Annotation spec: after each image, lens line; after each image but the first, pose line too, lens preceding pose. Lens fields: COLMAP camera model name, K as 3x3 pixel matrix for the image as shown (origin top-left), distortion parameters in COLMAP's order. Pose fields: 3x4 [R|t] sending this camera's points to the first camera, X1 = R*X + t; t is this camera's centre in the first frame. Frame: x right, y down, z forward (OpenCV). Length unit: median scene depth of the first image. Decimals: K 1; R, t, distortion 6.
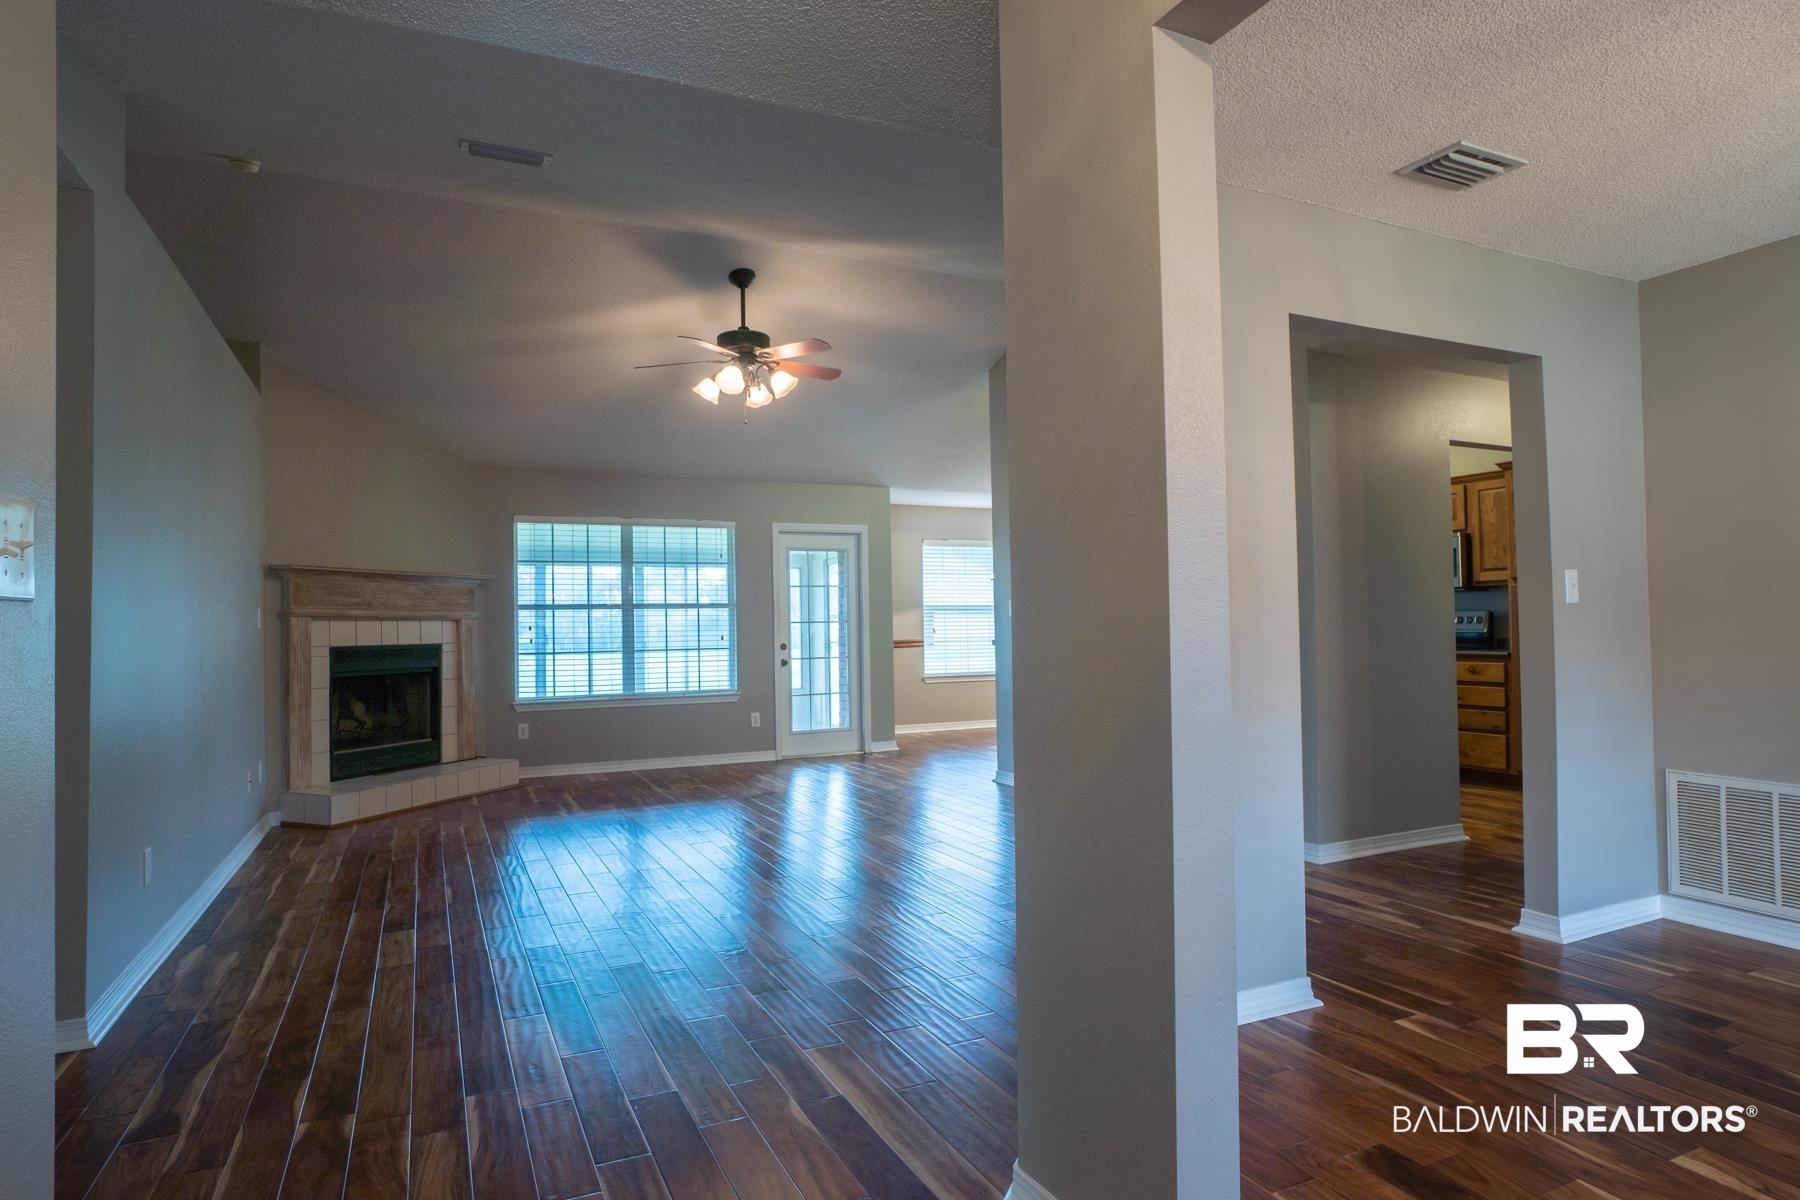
lens RADIAL K [[930.1, 0, 889.5], [0, 930.1, 600.8], [0, 0, 1]] dist [-0.037980, 0.020616]
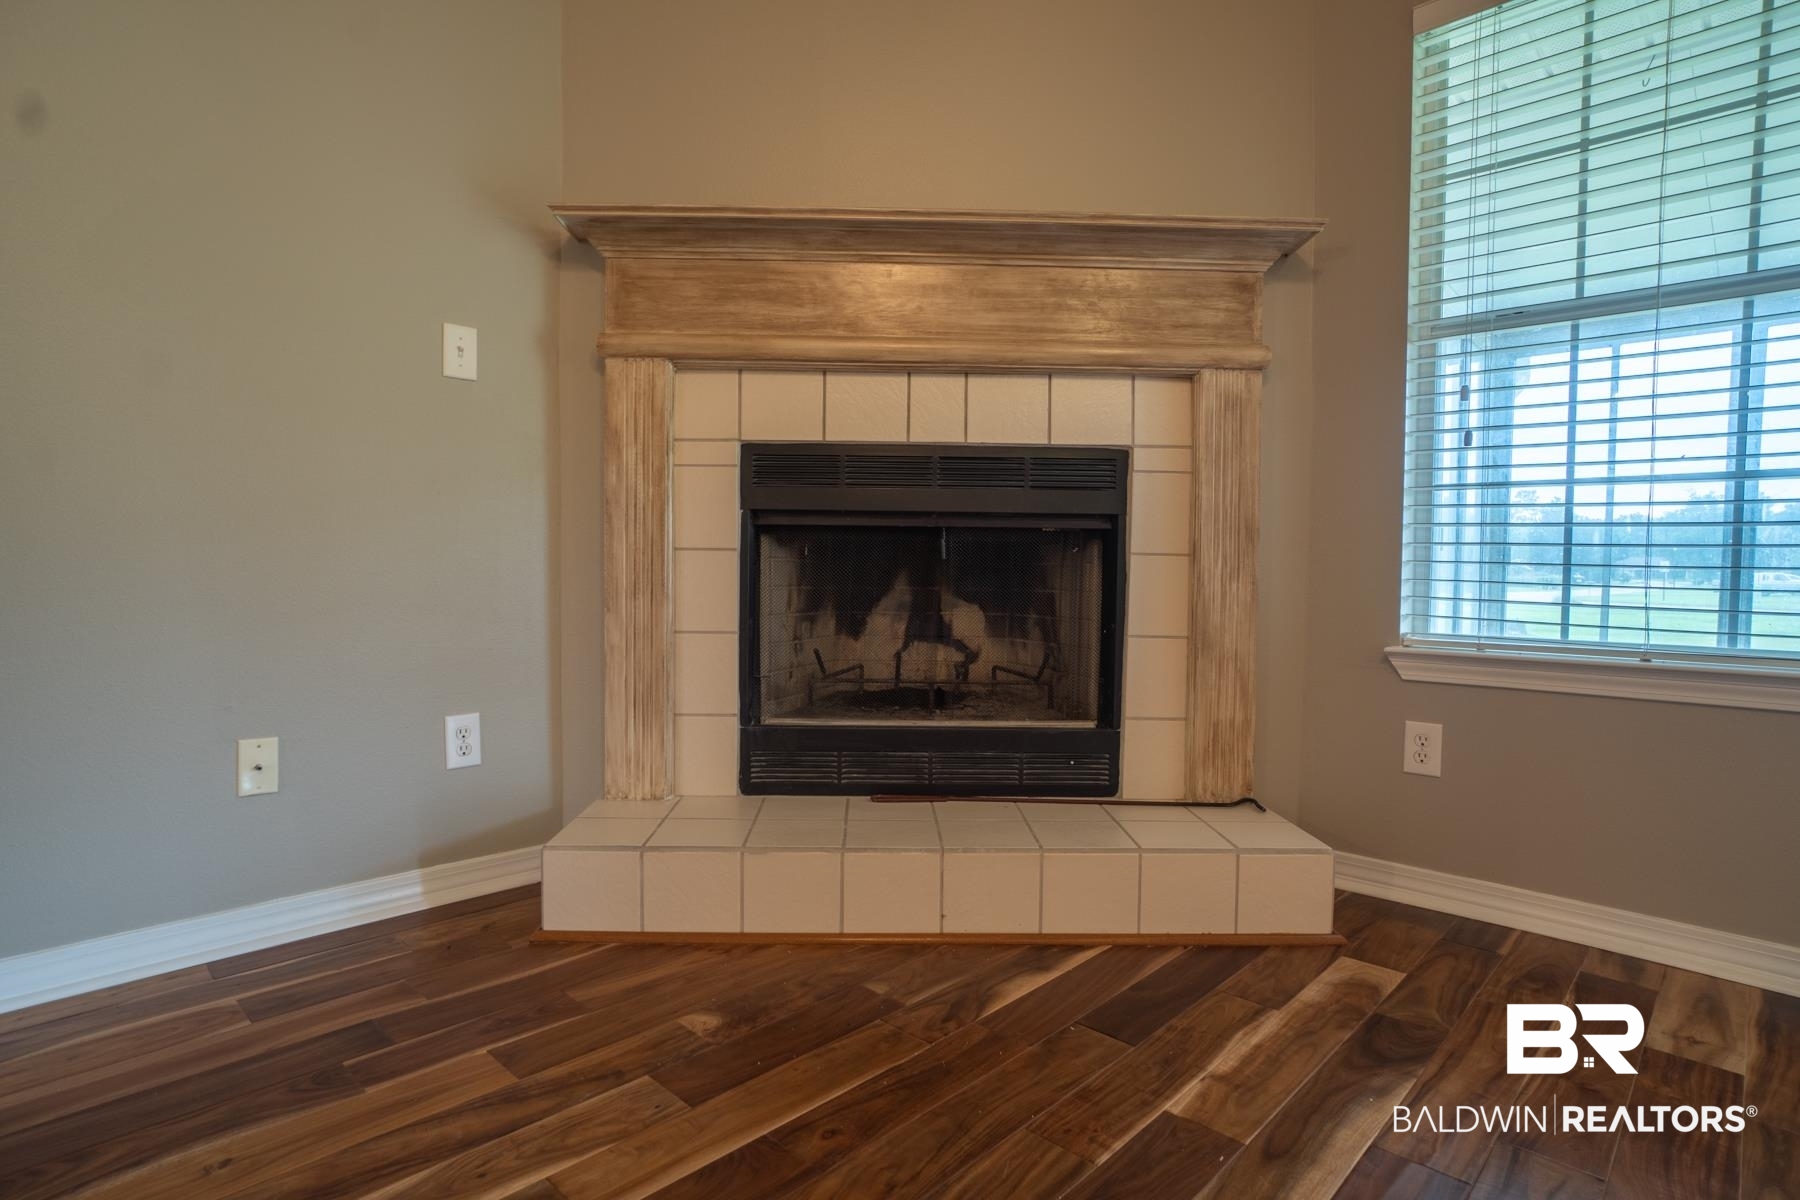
lens RADIAL K [[930.1, 0, 889.5], [0, 930.1, 600.8], [0, 0, 1]] dist [-0.037980, 0.020616]
pose [[0.345754, 0.054714, -0.936729, -0.203527], [0.014870, 0.997854, 0.063773, 0.082088], [0.938207, -0.035979, 0.344199, 0.826919]]
